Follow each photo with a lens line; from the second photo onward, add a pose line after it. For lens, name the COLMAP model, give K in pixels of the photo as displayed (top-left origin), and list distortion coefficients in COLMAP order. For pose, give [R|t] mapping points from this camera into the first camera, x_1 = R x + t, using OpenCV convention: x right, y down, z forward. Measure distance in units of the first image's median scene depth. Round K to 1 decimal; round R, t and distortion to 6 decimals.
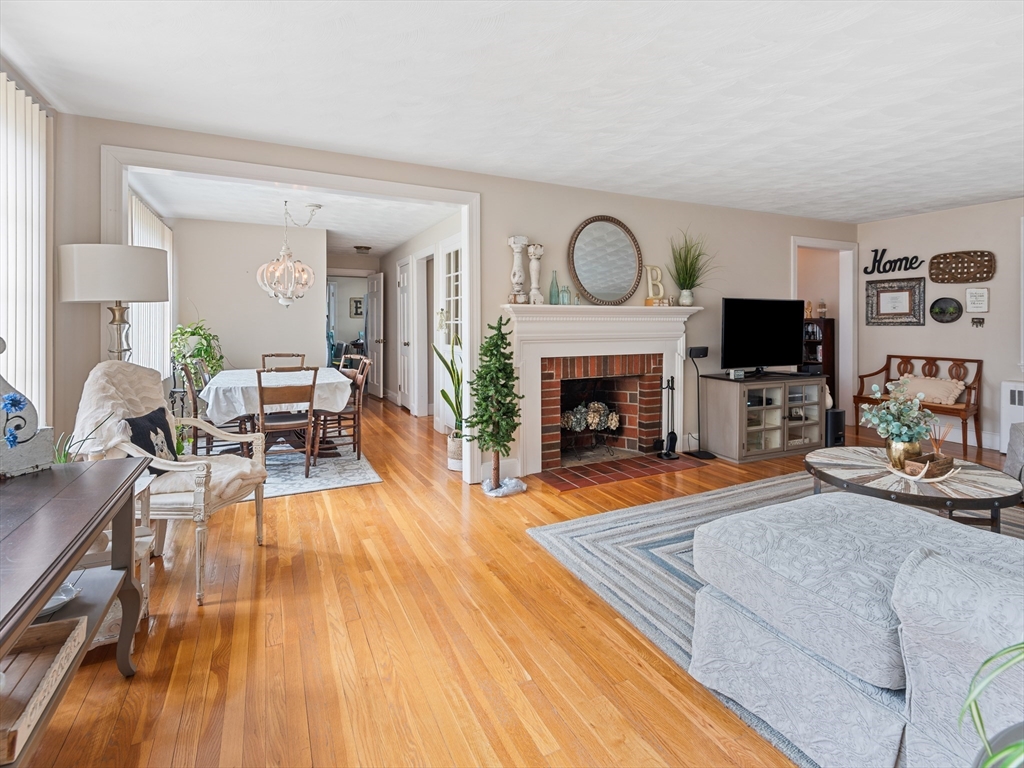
lens RADIAL K [[506.3, 0, 527.9], [0, 506.3, 326.9], [0, 0, 1]] dist [0.029163, -0.015172]
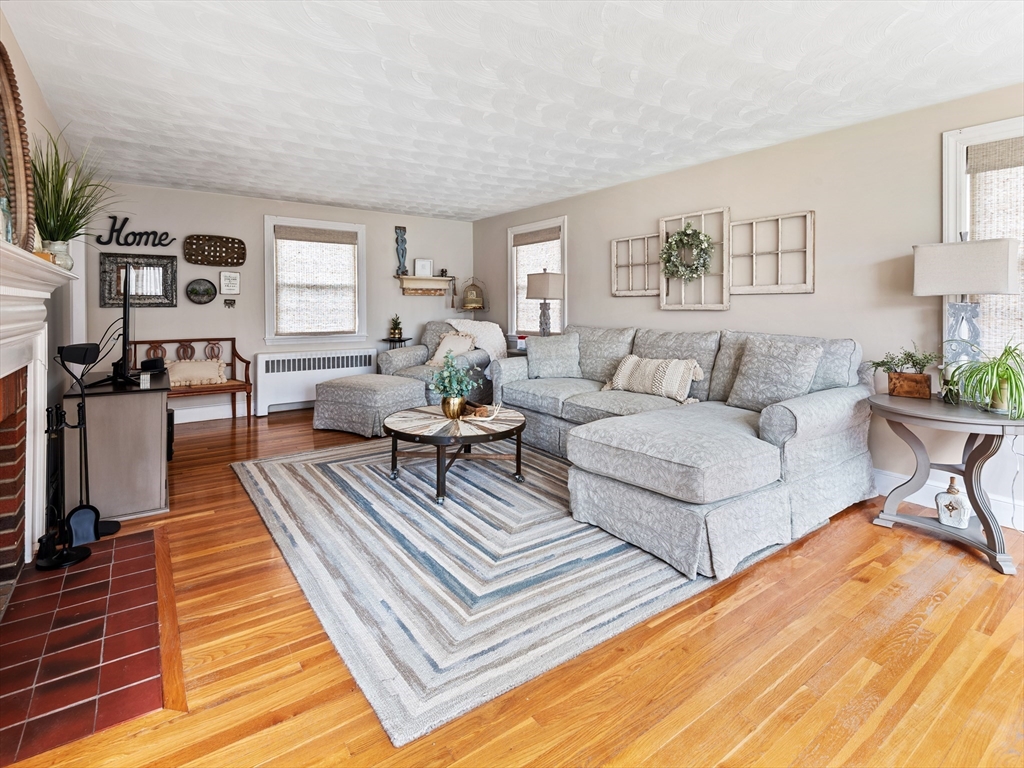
lens RADIAL K [[506.3, 0, 516.4], [0, 506.3, 304.5], [0, 0, 1]] dist [0.029163, -0.015172]
pose [[-0.152284, 0.003867, 0.988329, -0.329506], [0.009577, 0.999951, -0.002437, 0.001593], [-0.988290, 0.009095, -0.152314, 0.655984]]
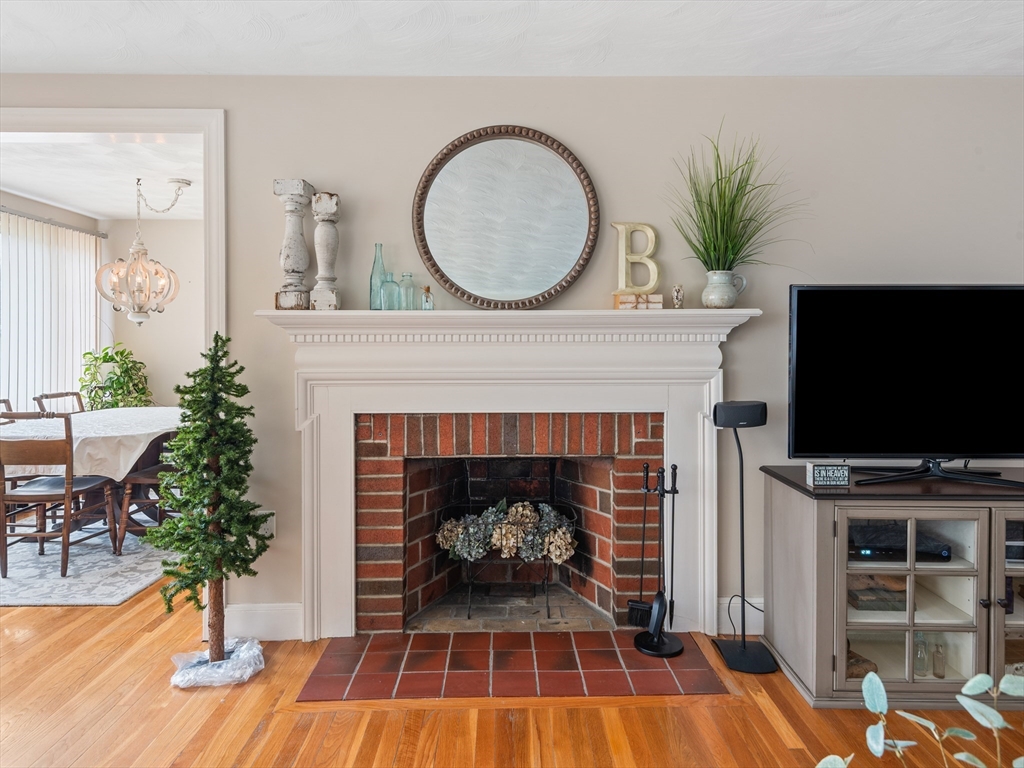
lens RADIAL K [[625.9, 0, 513.2], [0, 625.9, 351.6], [0, 0, 1]] dist [0.028847, -0.003102]
pose [[0.896457, 0.003546, -0.443117, 0.428927], [-0.002477, 0.999992, 0.002990, -0.004776], [0.443124, -0.001582, 0.896459, 0.467959]]
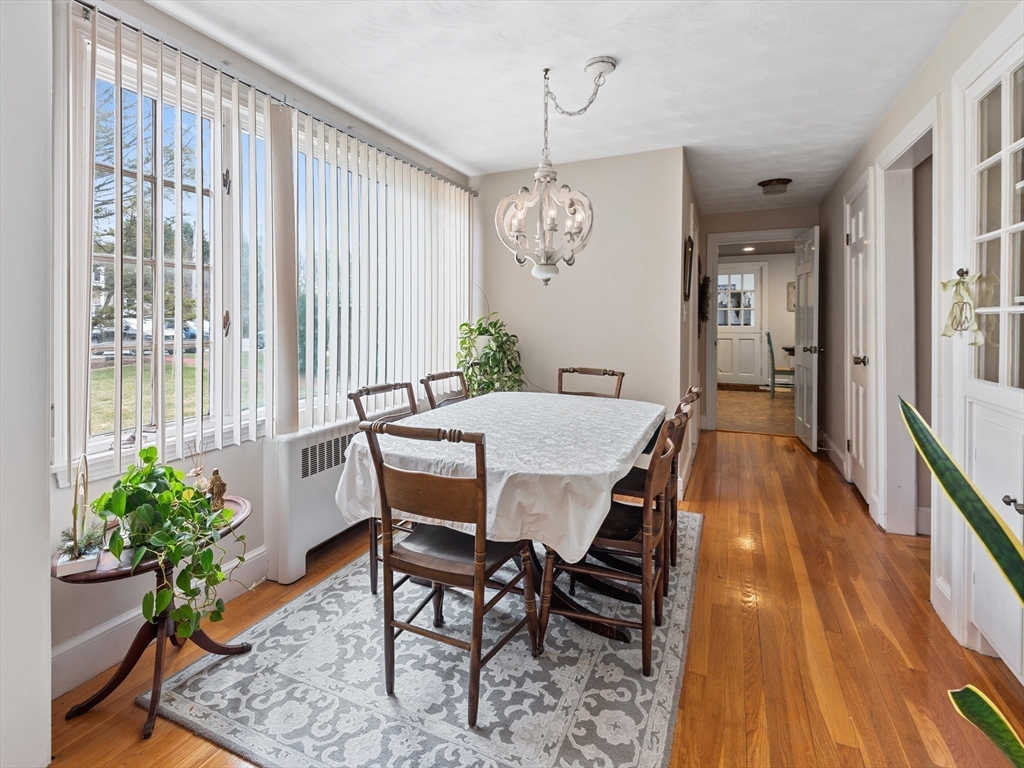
lens RADIAL K [[506.3, 0, 511.8], [0, 506.3, 319.1], [0, 0, 1]] dist [0.029163, -0.015172]
pose [[0.631428, 0.002673, -0.775430, -0.121625], [-0.006230, 0.999979, -0.001626, -0.003515], [0.775409, 0.005857, 0.631432, 0.719656]]
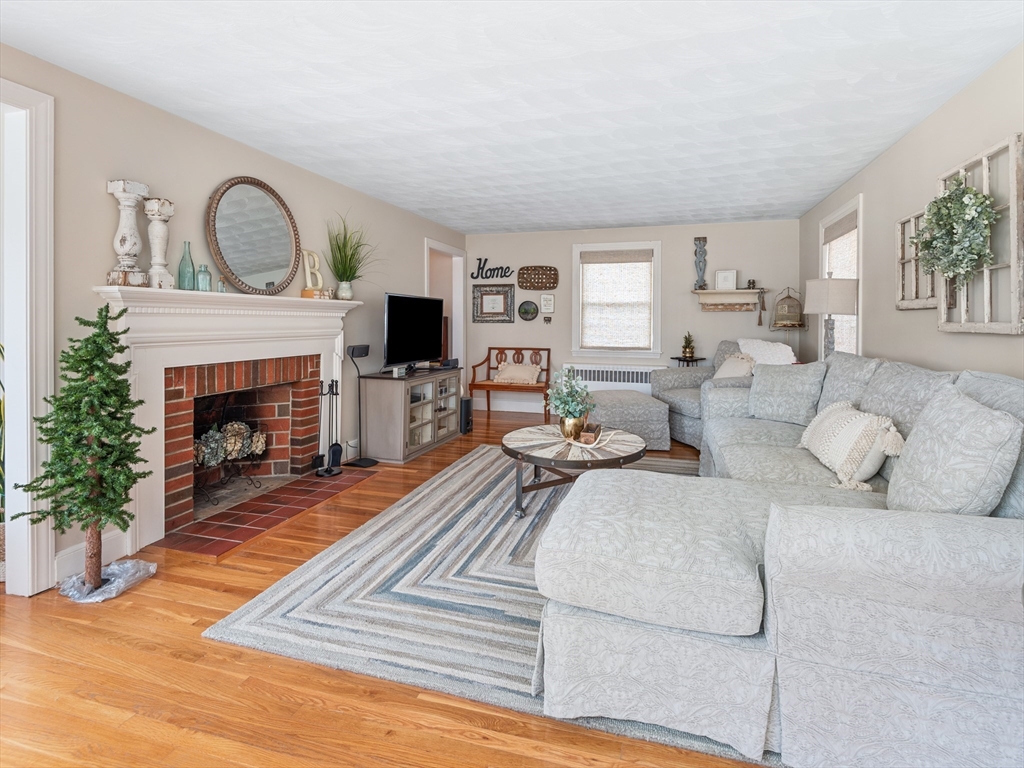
lens RADIAL K [[506.3, 0, 530.2], [0, 506.3, 324.7], [0, 0, 1]] dist [0.029163, -0.015172]
pose [[0.678042, -0.000680, 0.735023, -0.136793], [0.001411, 0.999999, -0.000377, 0.003449], [-0.735022, 0.001292, 0.678042, 0.166804]]
